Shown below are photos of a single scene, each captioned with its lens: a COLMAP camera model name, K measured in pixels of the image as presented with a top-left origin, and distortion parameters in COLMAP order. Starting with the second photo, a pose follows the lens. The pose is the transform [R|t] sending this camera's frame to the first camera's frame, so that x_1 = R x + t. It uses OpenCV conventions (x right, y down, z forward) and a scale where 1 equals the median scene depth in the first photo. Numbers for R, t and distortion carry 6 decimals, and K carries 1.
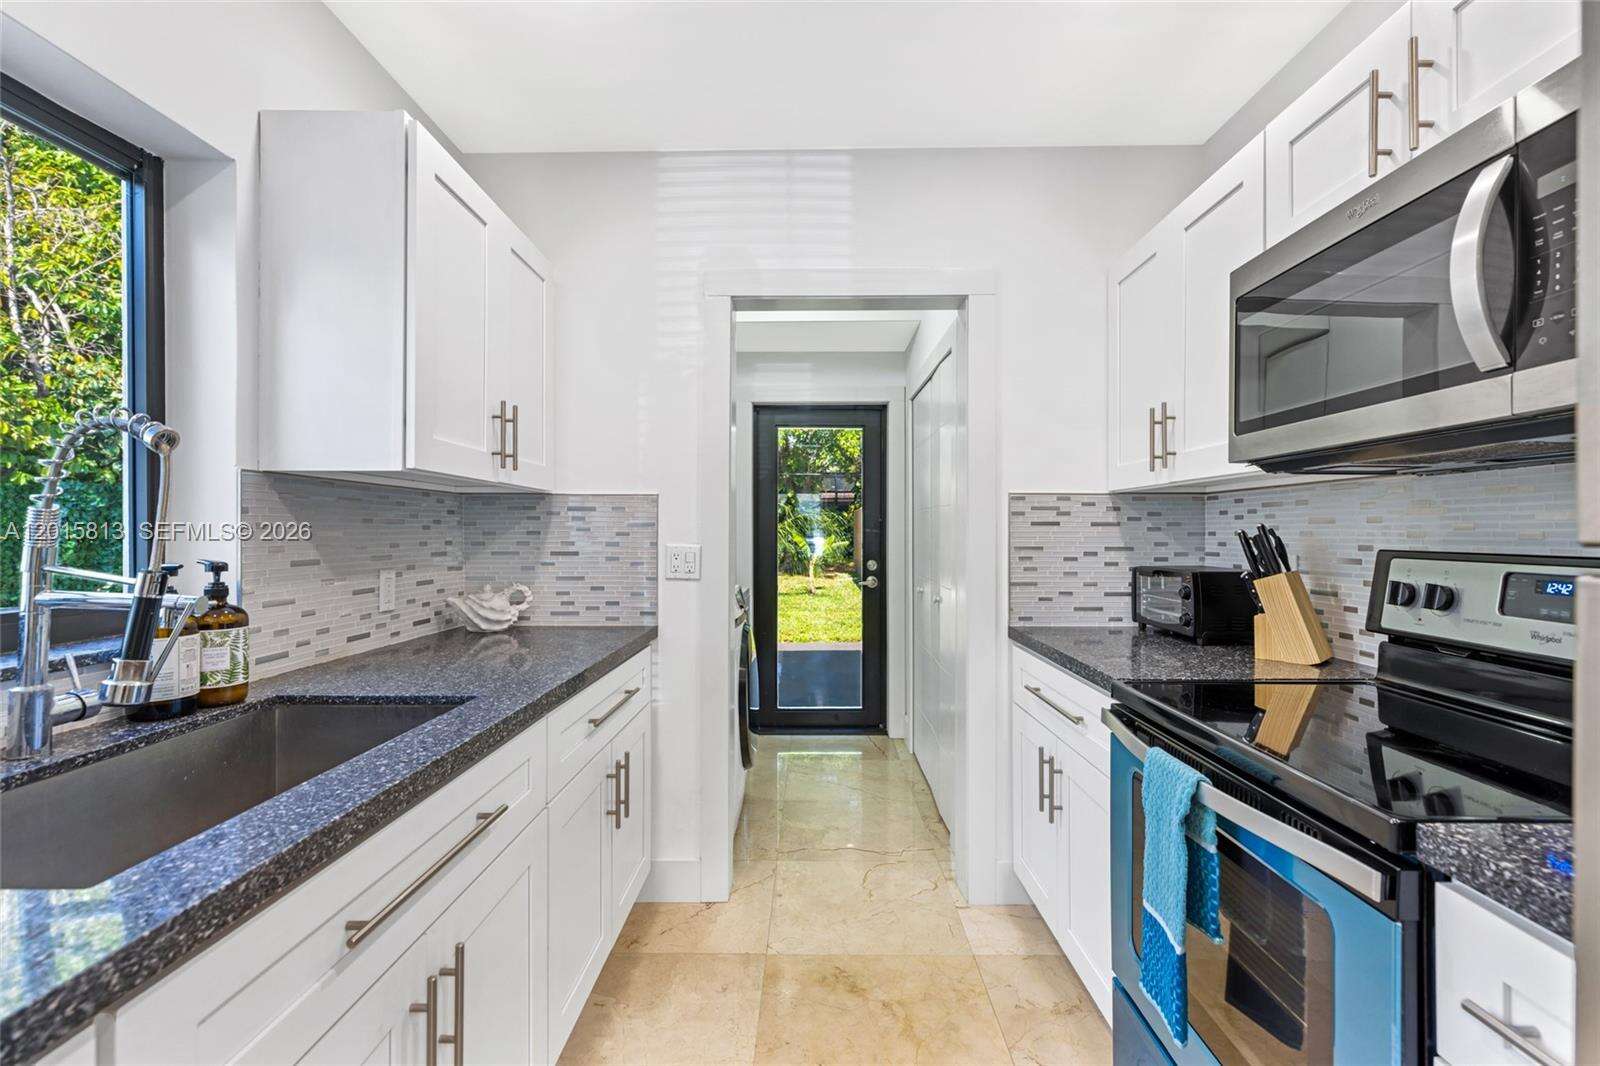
lens RADIAL K [[739.7, 0, 793.9], [0, 739.7, 530.6], [0, 0, 1]] dist [0.005160, -0.000878]
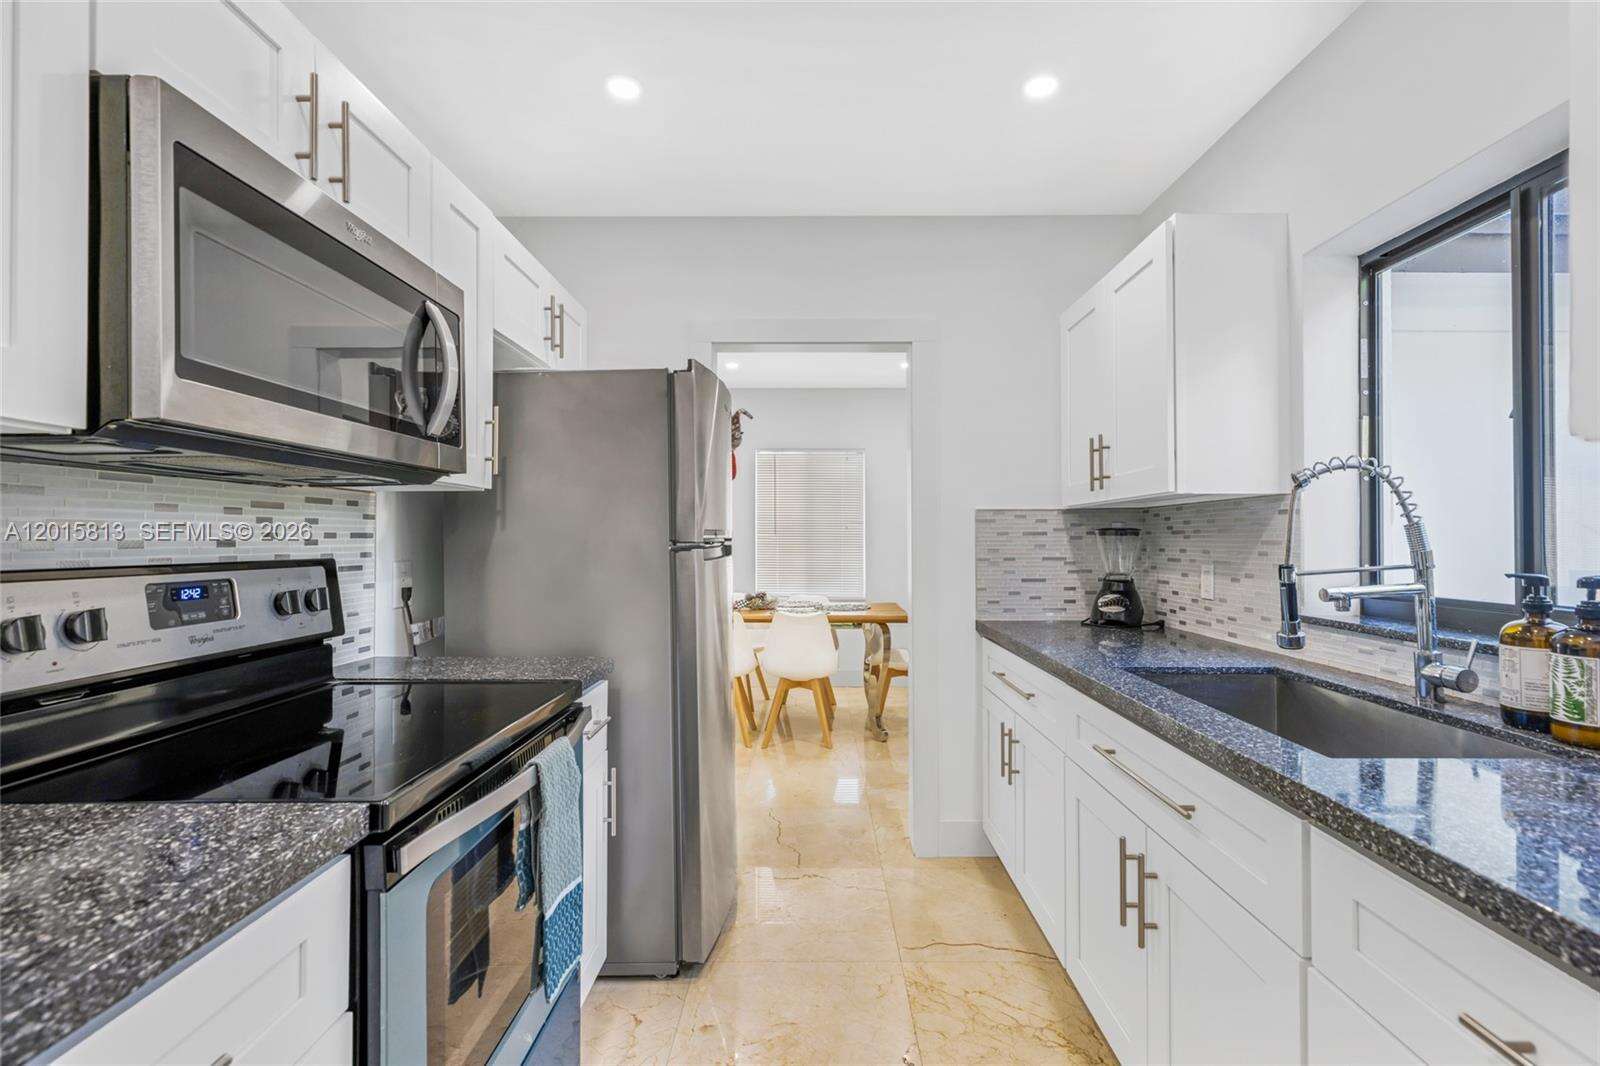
lens RADIAL K [[739.7, 0, 799.2], [0, 739.7, 533.8], [0, 0, 1]] dist [0.005160, -0.000878]
pose [[-0.999998, -0.000396, 0.001720, 0.139955], [-0.000410, 0.999968, -0.008045, -0.000852], [-0.001717, -0.008046, -0.999966, 2.053838]]
